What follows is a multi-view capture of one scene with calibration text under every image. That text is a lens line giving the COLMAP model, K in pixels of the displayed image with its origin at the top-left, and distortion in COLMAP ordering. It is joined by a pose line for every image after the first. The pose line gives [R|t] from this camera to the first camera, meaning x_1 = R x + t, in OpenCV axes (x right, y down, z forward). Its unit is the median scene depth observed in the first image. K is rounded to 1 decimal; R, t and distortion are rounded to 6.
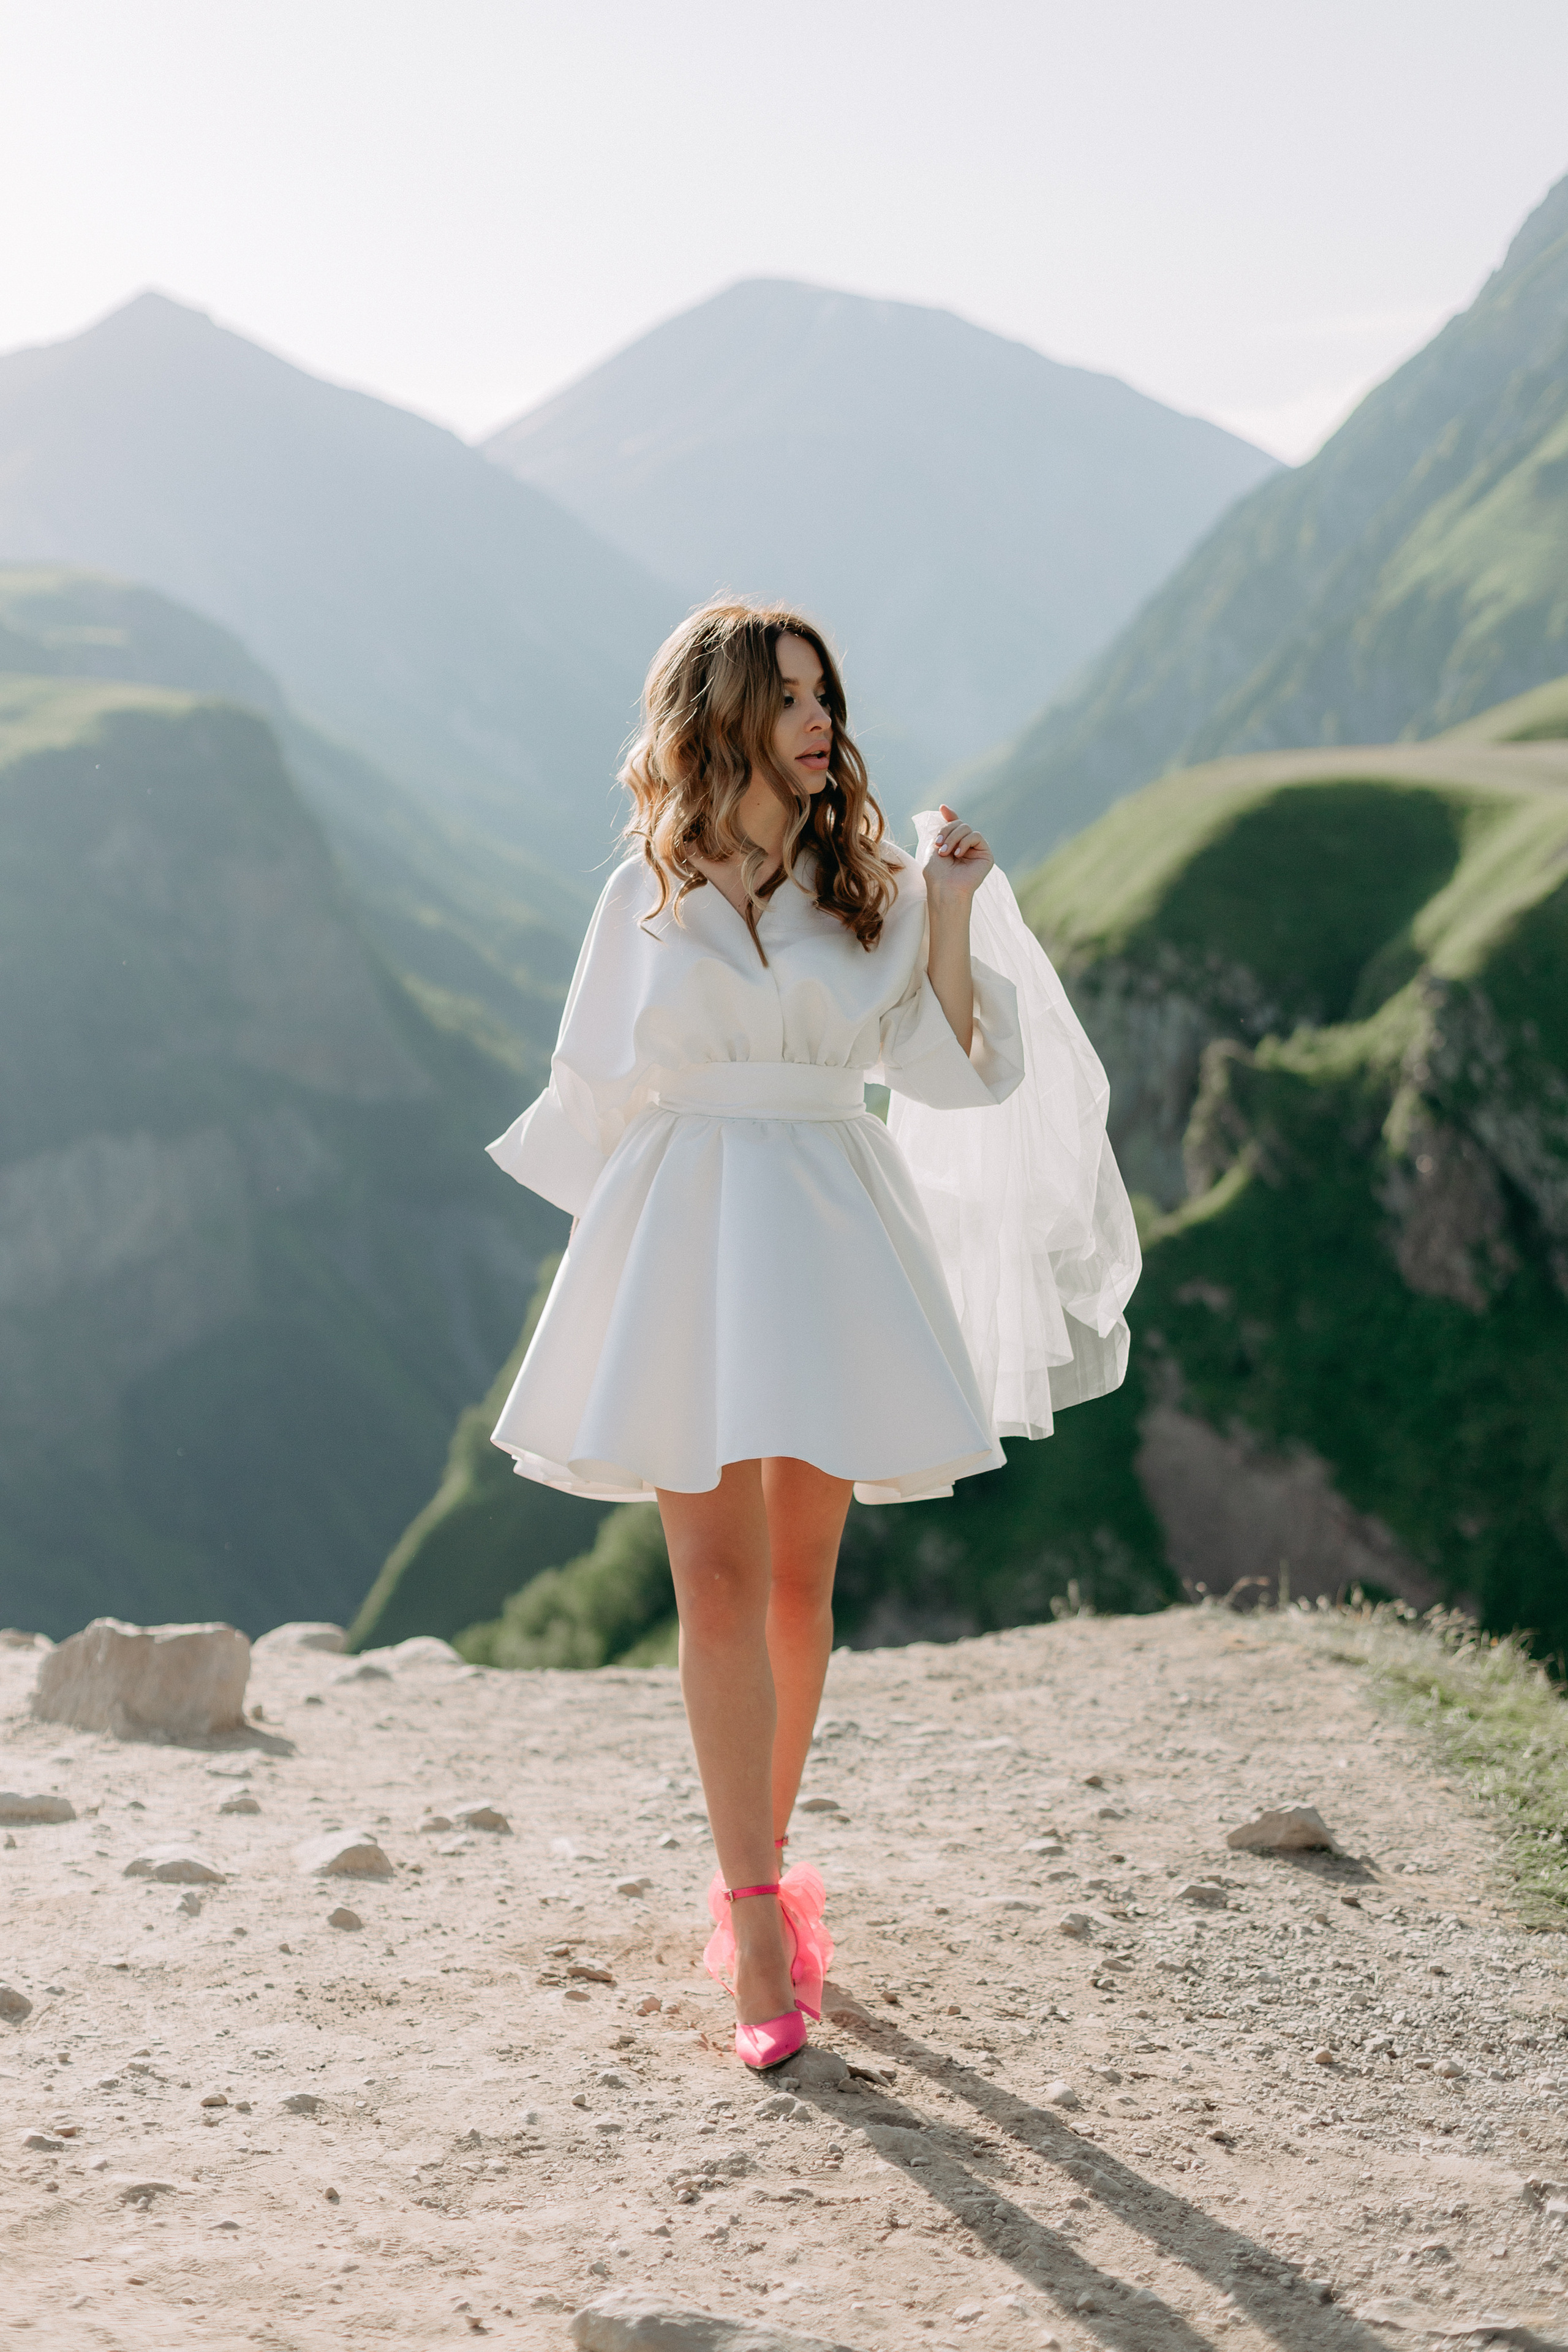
lens RADIAL K [[3408.9, 0, 784.0], [0, 3408.9, 1176.0], [0, 0, 1]] dist [0.011986, -0.062891]
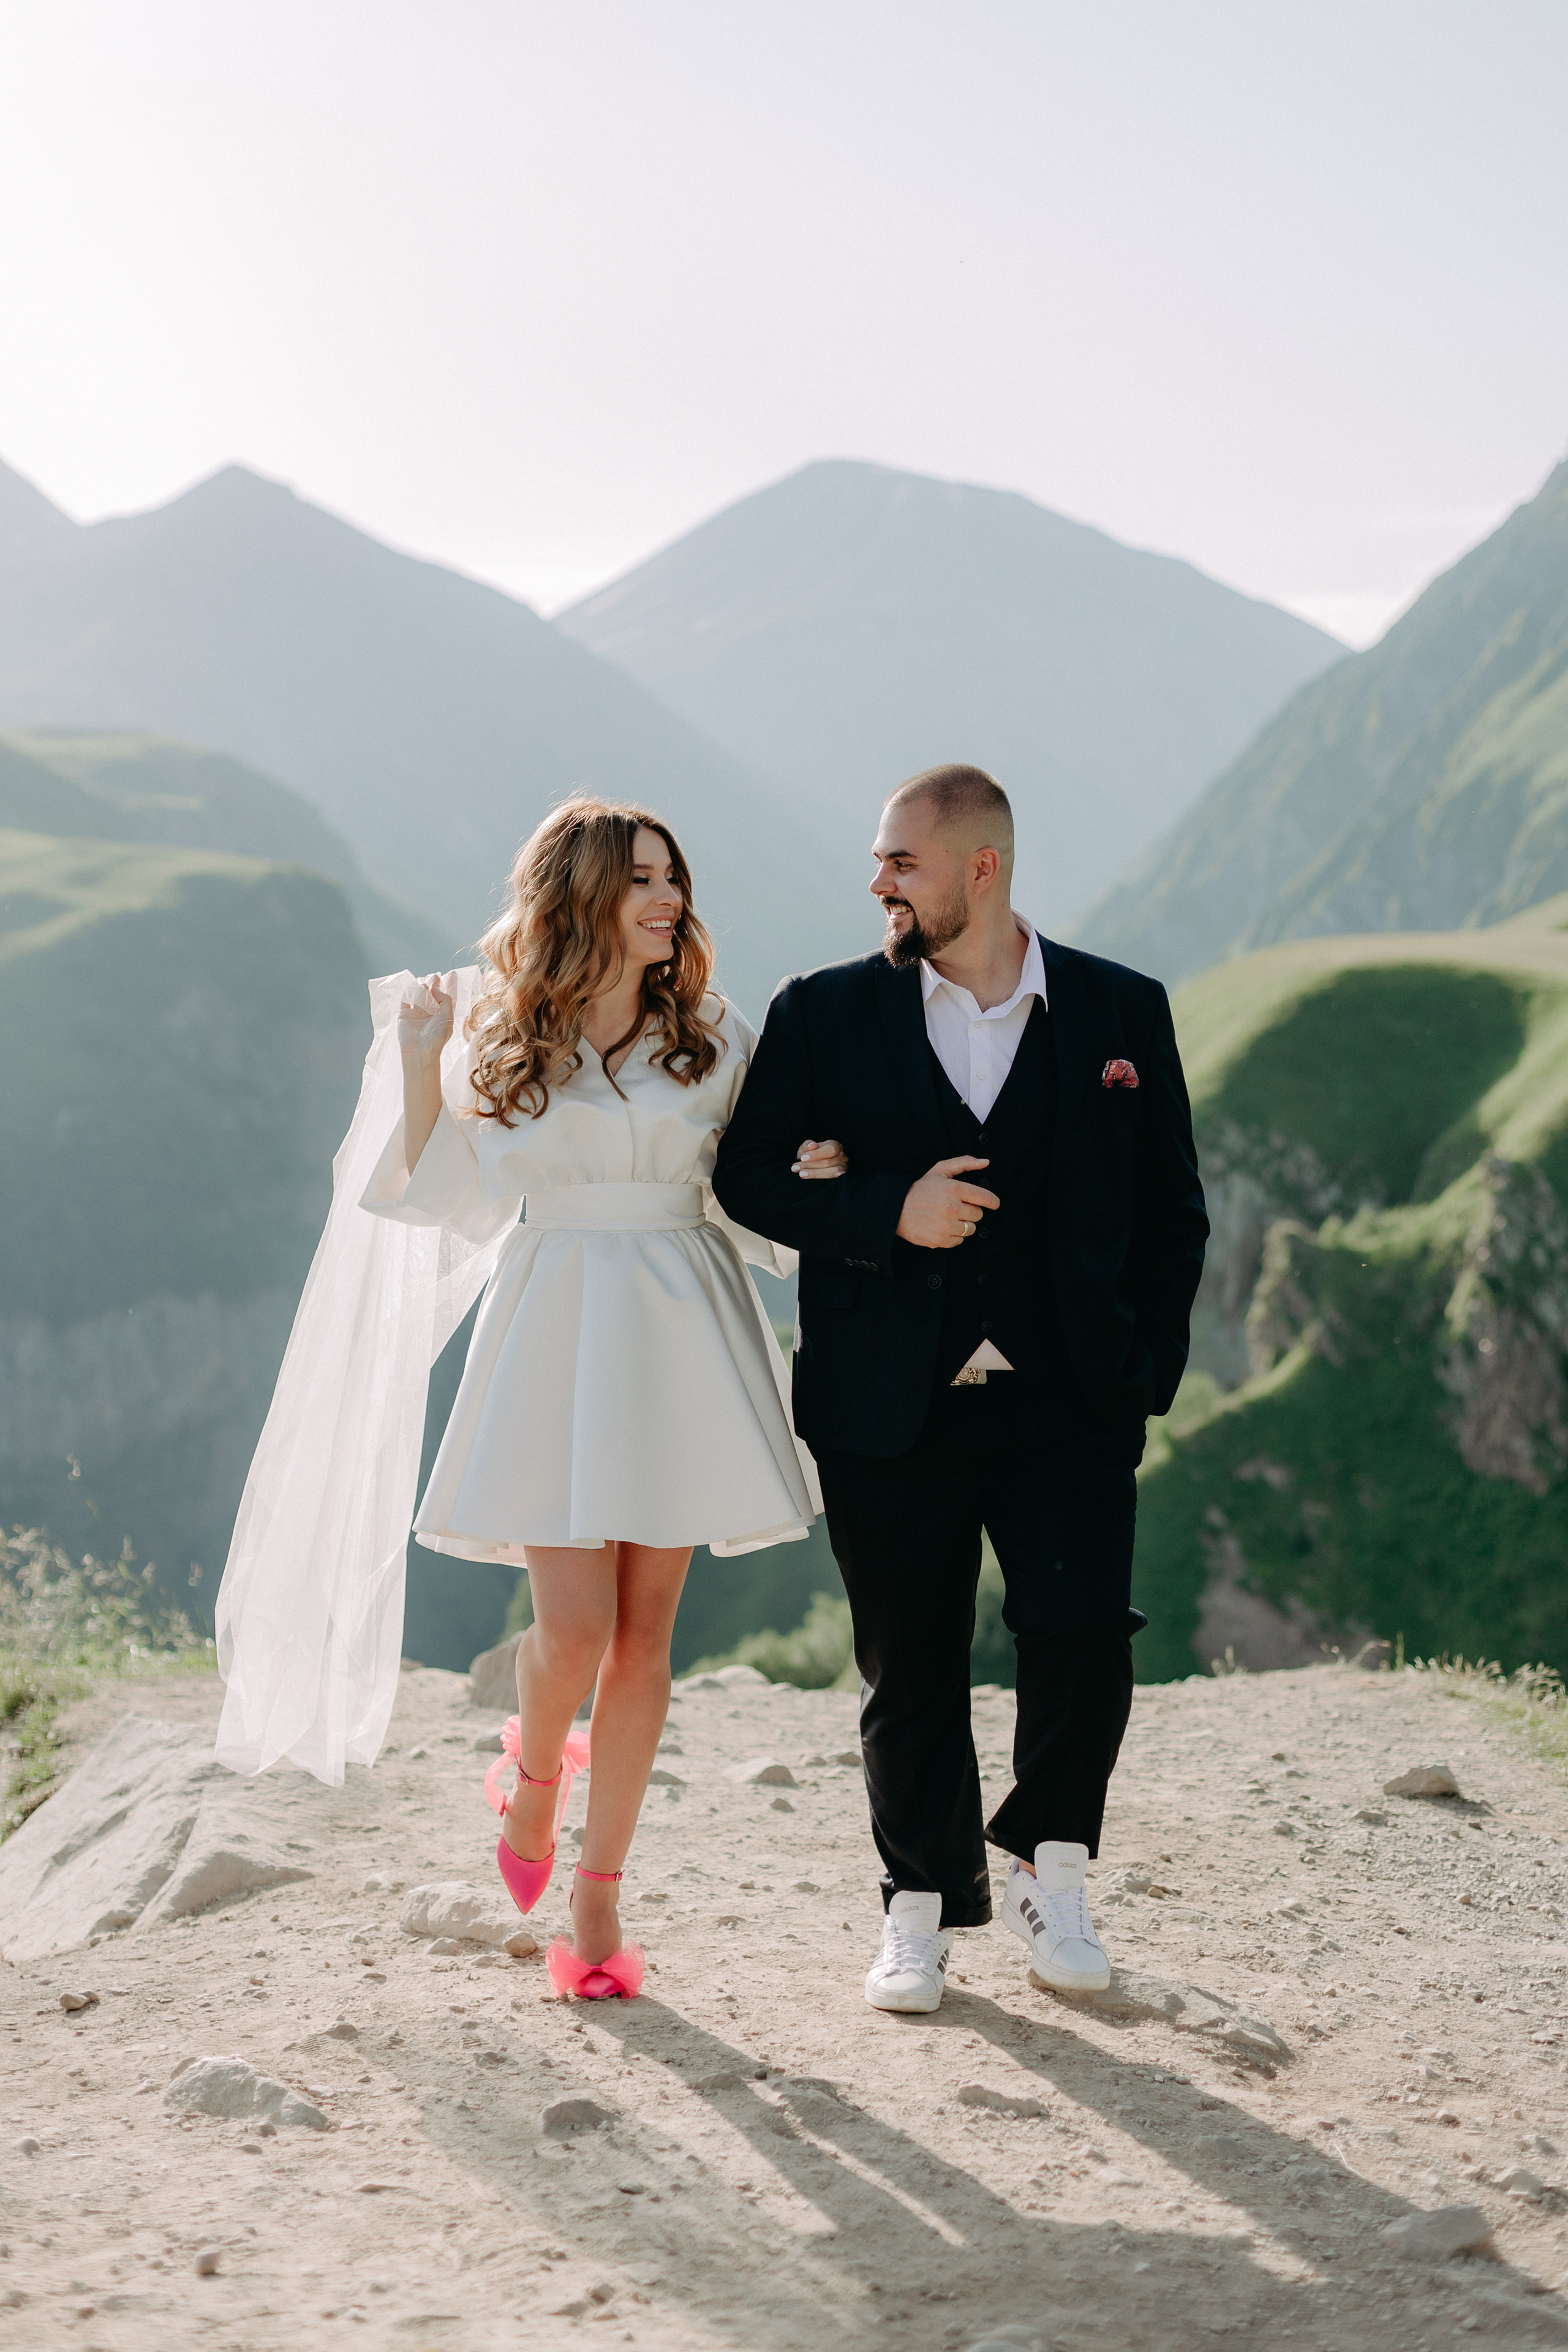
lens RADIAL K [[3408.9, 0, 784.0], [0, 3408.9, 1176.0], [0, 0, 1]] dist [0.011986, -0.062891]
pose [[0.999709, 0.016567, -0.017519, -0.058589], [-0.017428, 0.998589, -0.050166, 0.013145], [0.016663, 0.050457, 0.998587, -0.250202]]
